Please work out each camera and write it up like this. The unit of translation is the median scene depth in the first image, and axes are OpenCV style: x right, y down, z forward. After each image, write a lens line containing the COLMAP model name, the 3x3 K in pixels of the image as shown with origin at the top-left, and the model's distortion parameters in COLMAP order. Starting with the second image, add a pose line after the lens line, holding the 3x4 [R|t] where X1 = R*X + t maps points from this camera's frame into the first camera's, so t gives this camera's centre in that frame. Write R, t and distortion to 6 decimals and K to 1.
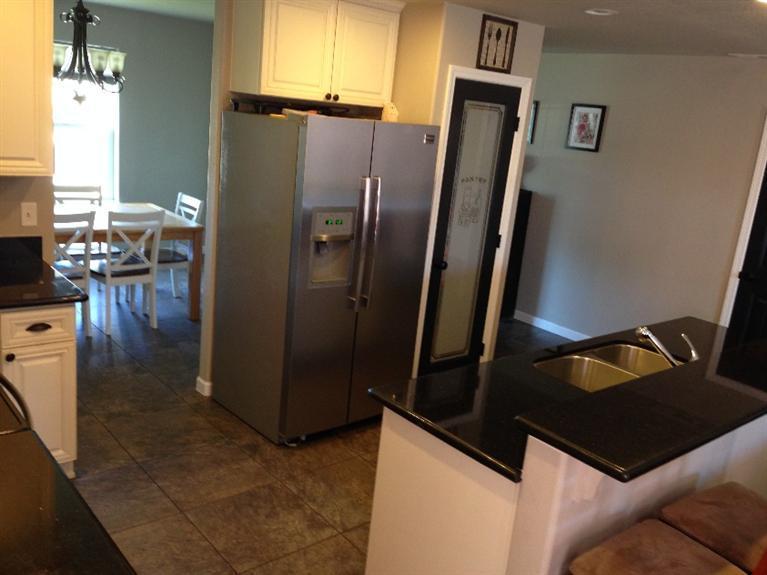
lens RADIAL K [[699.8, 0, 383.5], [0, 699.8, 287.5], [0, 0, 1]] dist [0.095988, -0.132105]
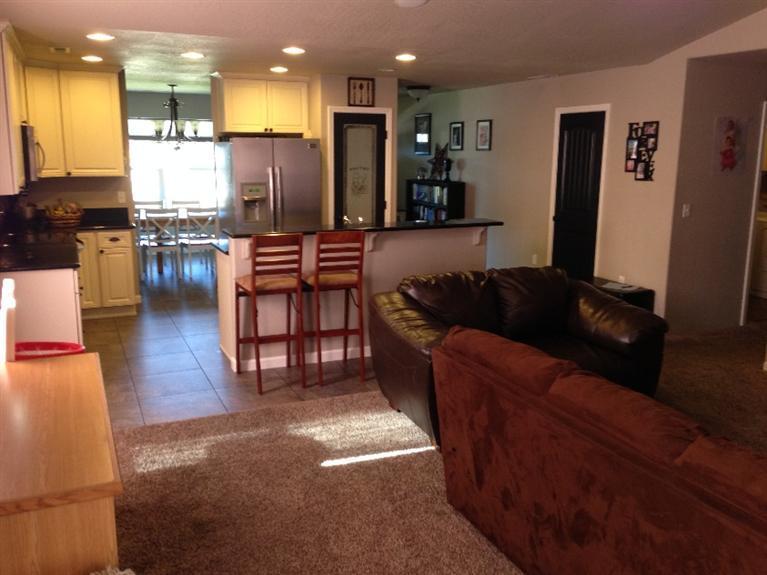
lens RADIAL K [[699.8, 0, 383.5], [0, 699.8, 287.5], [0, 0, 1]] dist [0.095988, -0.132105]
pose [[0.955735, -0.042996, -0.291071, 0.699885], [0.022289, 0.997002, -0.074090, 0.277608], [0.293385, 0.064323, 0.953828, -0.637499]]
